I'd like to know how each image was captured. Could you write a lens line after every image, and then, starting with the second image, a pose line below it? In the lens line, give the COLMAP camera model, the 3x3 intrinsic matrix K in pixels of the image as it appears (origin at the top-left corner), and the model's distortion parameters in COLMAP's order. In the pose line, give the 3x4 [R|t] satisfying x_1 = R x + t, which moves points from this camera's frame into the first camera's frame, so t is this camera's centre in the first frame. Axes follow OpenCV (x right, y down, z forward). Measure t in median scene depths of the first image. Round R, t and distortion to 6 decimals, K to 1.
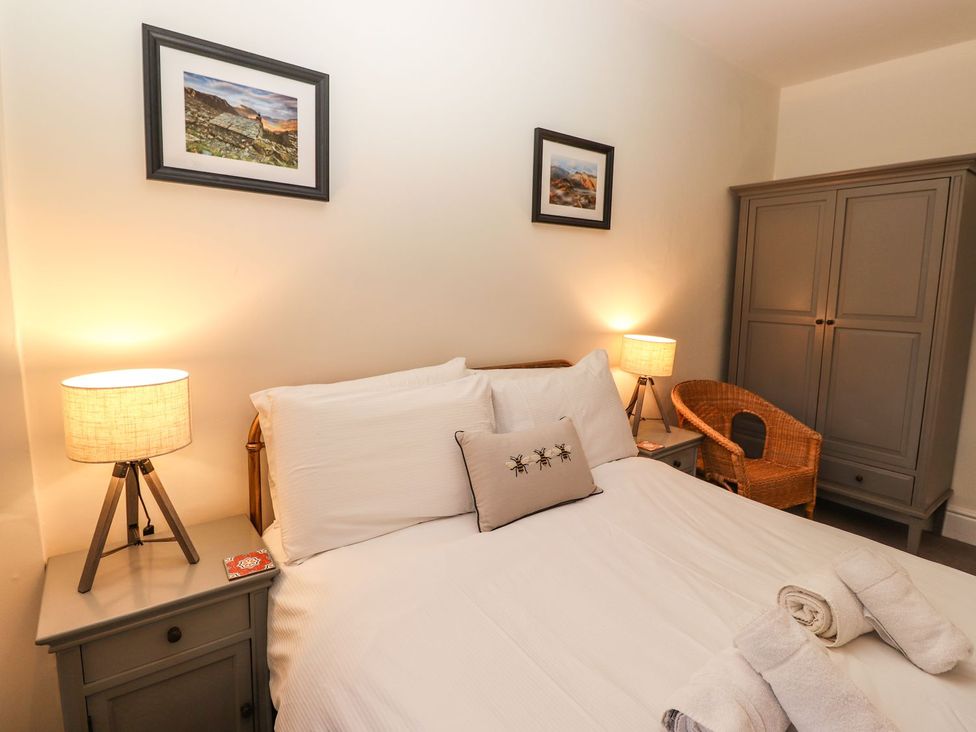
lens RADIAL K [[521.8, 0, 500.5], [0, 521.8, 358.2], [0, 0, 1]] dist [0.000872, -0.013596]
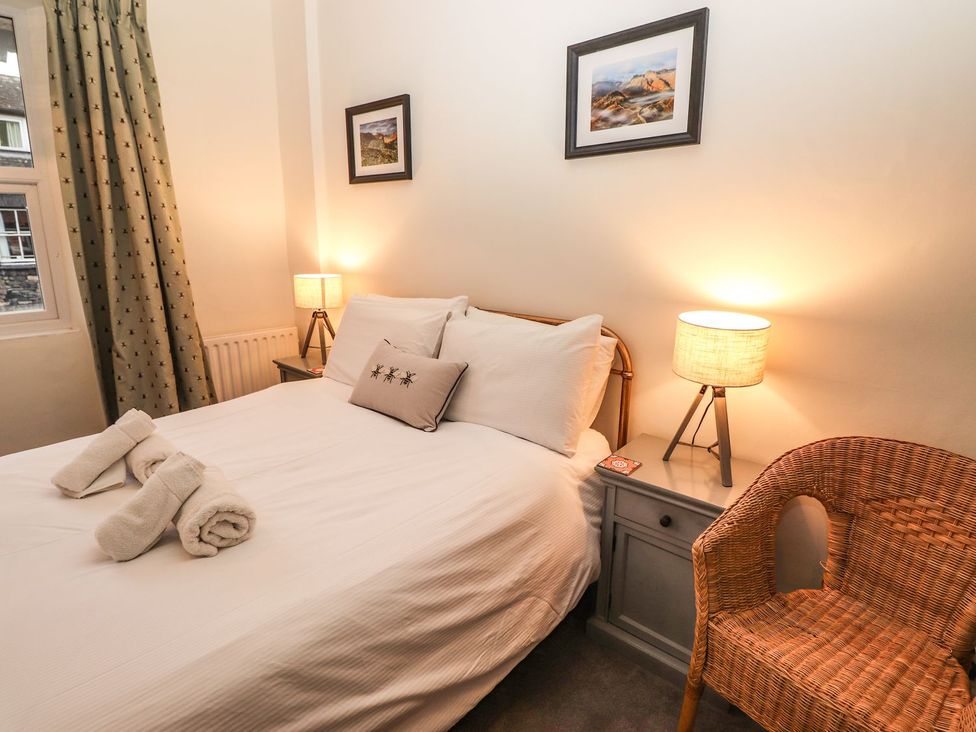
lens RADIAL K [[521.8, 0, 482.1], [0, 521.8, 358.5], [0, 0, 1]] dist [0.000872, -0.013596]
pose [[0.162582, 0.219751, -0.961913, 0.980699], [-0.125408, 0.971580, 0.200763, -0.092941], [0.978693, 0.087992, 0.185520, 0.733476]]
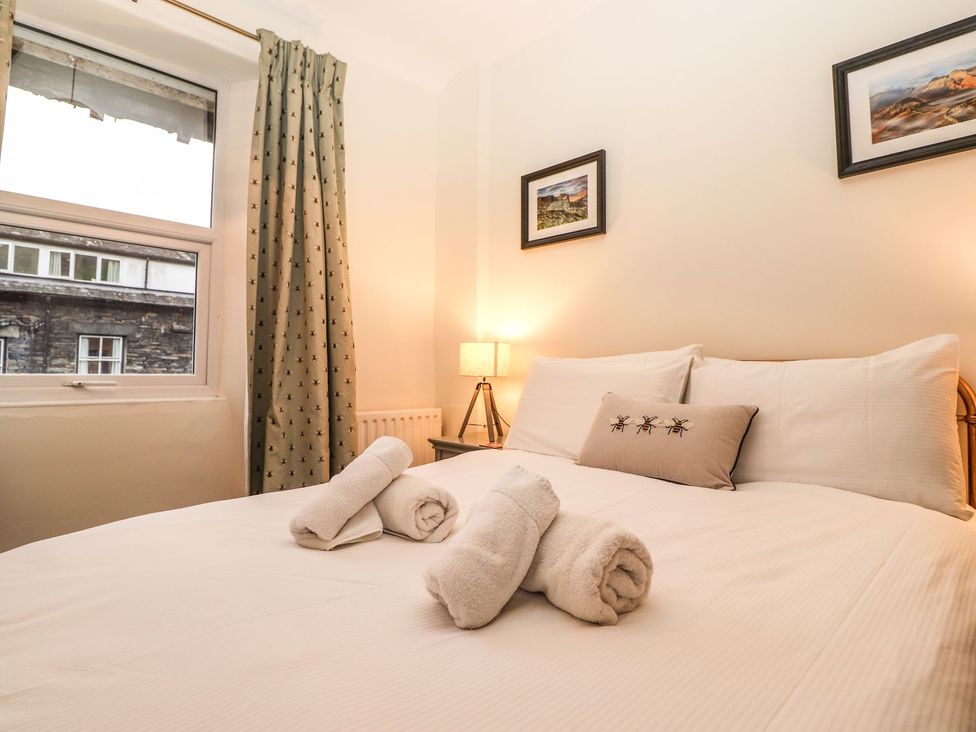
lens RADIAL K [[521.8, 0, 479.7], [0, 521.8, 353.3], [0, 0, 1]] dist [0.000872, -0.013596]
pose [[0.097693, -0.046996, -0.994106, 0.783019], [-0.125728, 0.990299, -0.059171, 0.114028], [0.987243, 0.130768, 0.090837, 0.437991]]
